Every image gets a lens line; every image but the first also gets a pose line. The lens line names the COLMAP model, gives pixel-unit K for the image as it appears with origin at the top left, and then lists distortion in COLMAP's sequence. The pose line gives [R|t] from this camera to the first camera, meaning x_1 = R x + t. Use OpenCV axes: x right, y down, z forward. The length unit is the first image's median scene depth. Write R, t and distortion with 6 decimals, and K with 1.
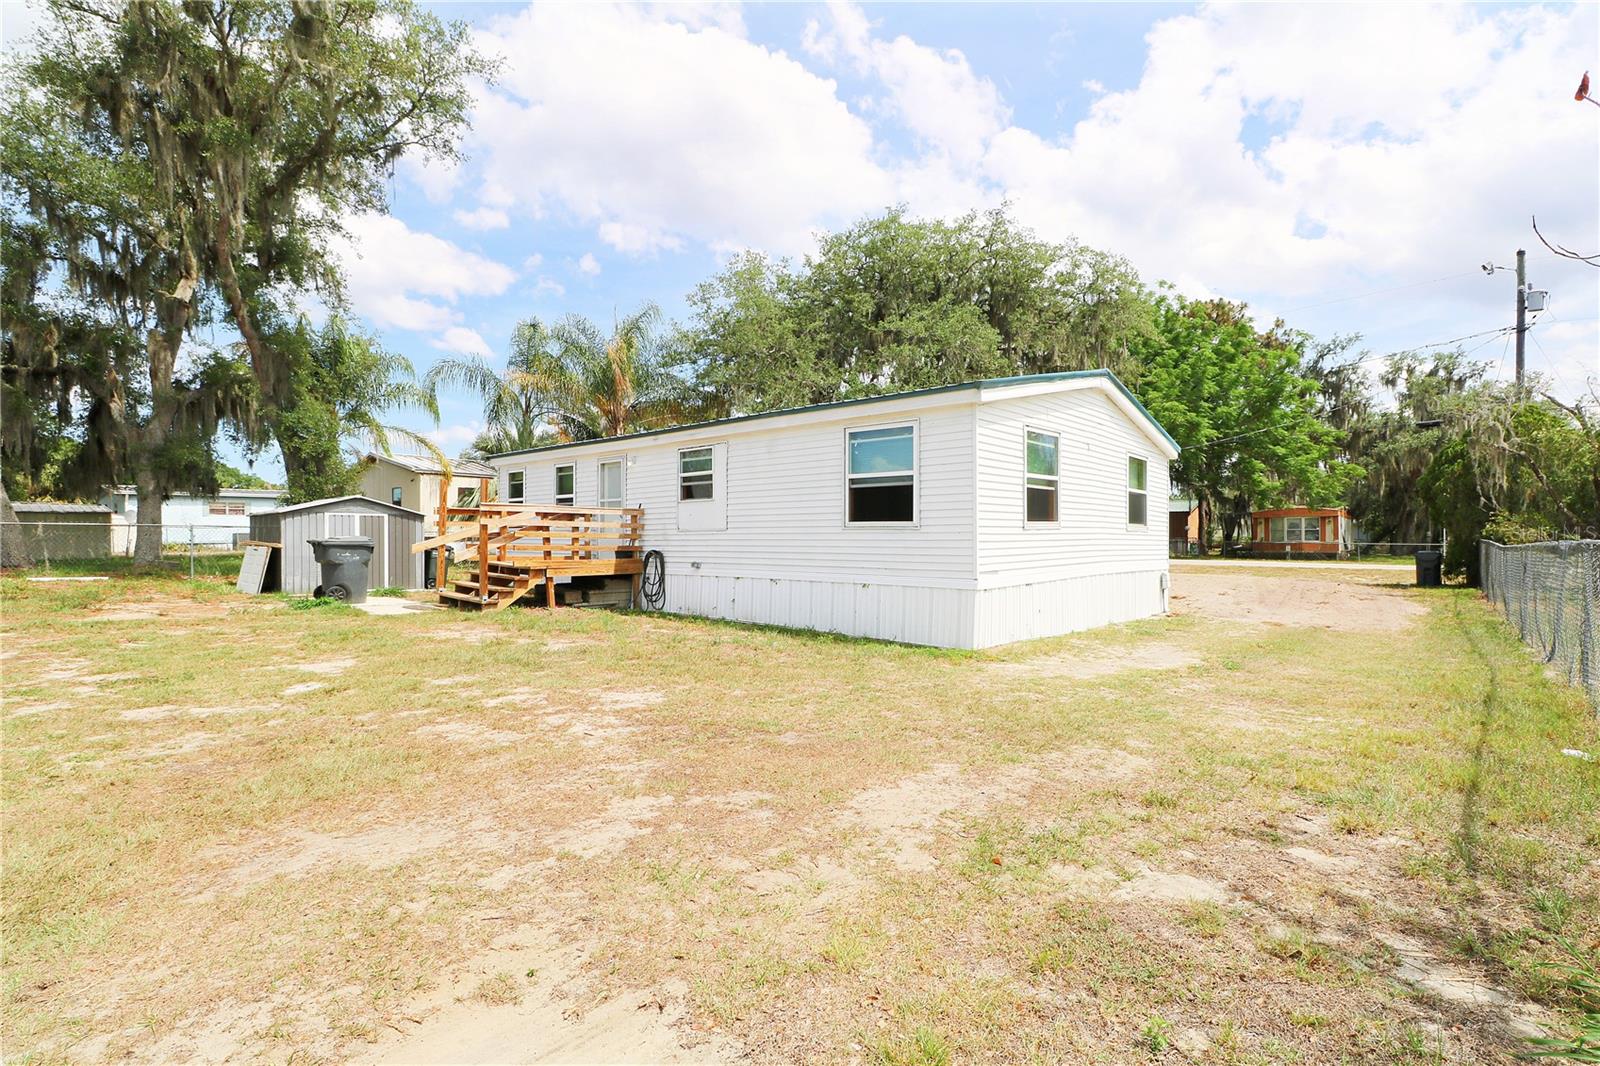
lens RADIAL K [[738.2, 0, 823.2], [0, 738.2, 533.9], [0, 0, 1]] dist [-0.009559, -0.000598]
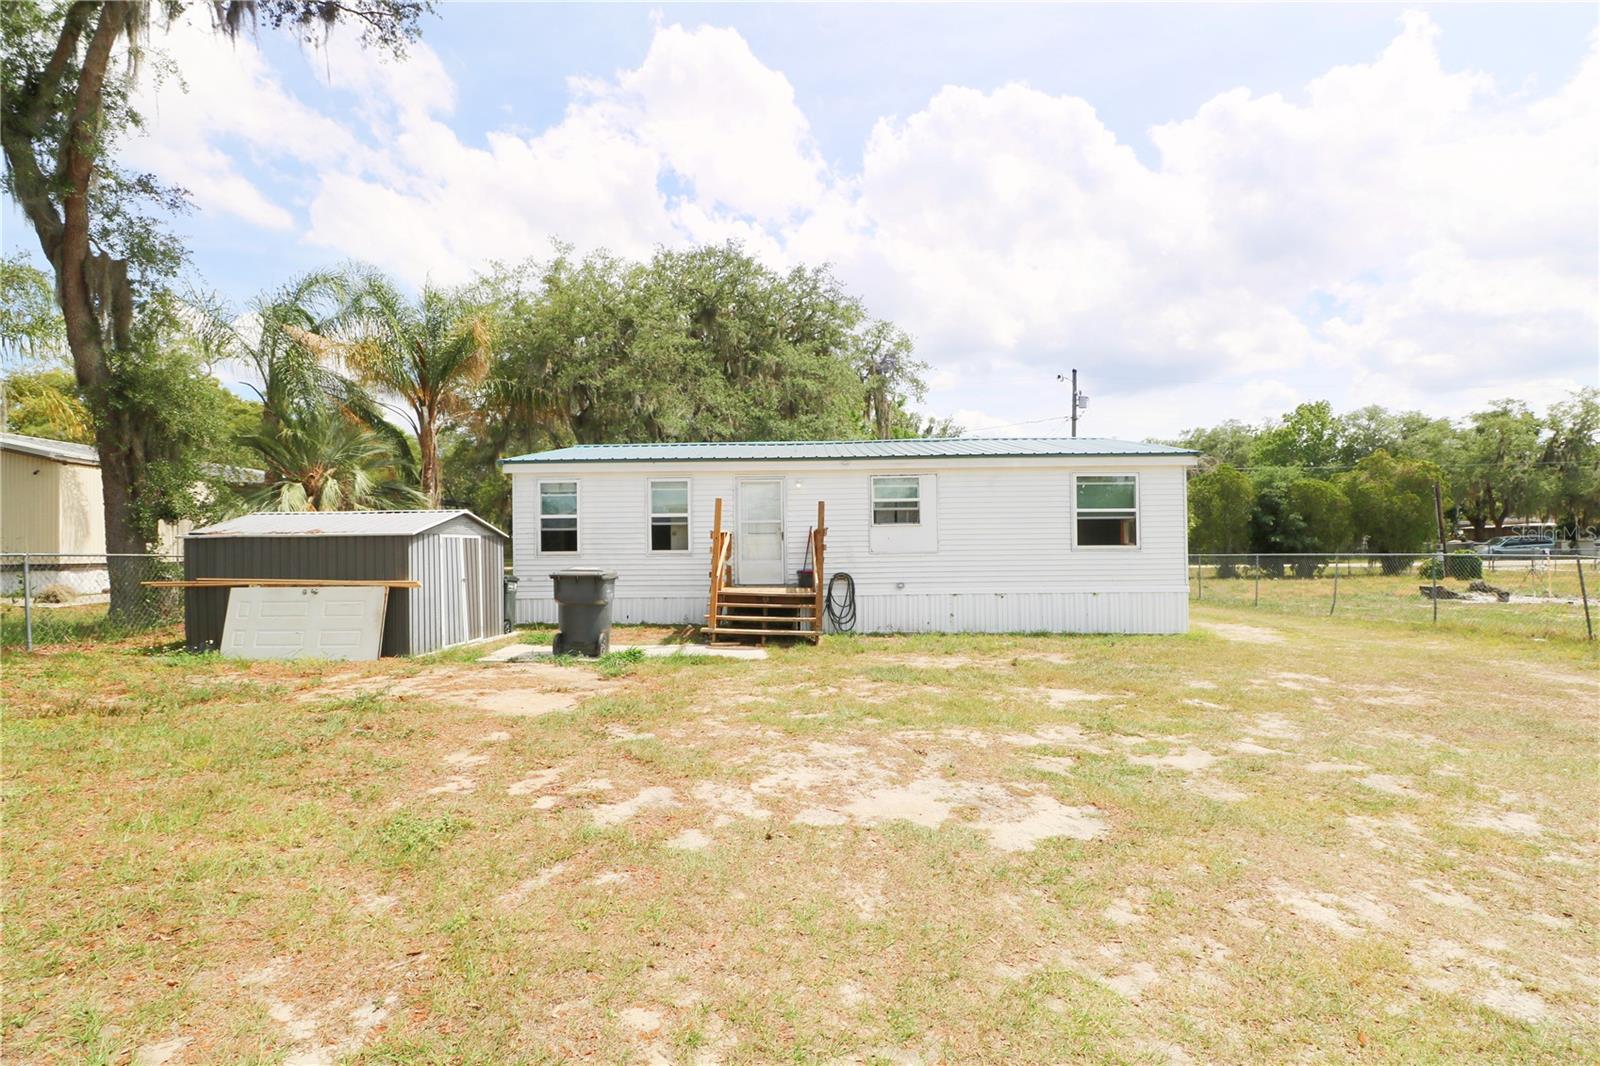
lens RADIAL K [[754.9, 0, 804.4], [0, 754.9, 535.8], [0, 0, 1]] dist [-0.002588, -0.014278]
pose [[0.754162, 0.001250, 0.656688, -0.960012], [0.008419, 0.999898, -0.011571, -0.017461], [-0.656635, 0.014255, 0.754074, 0.252478]]
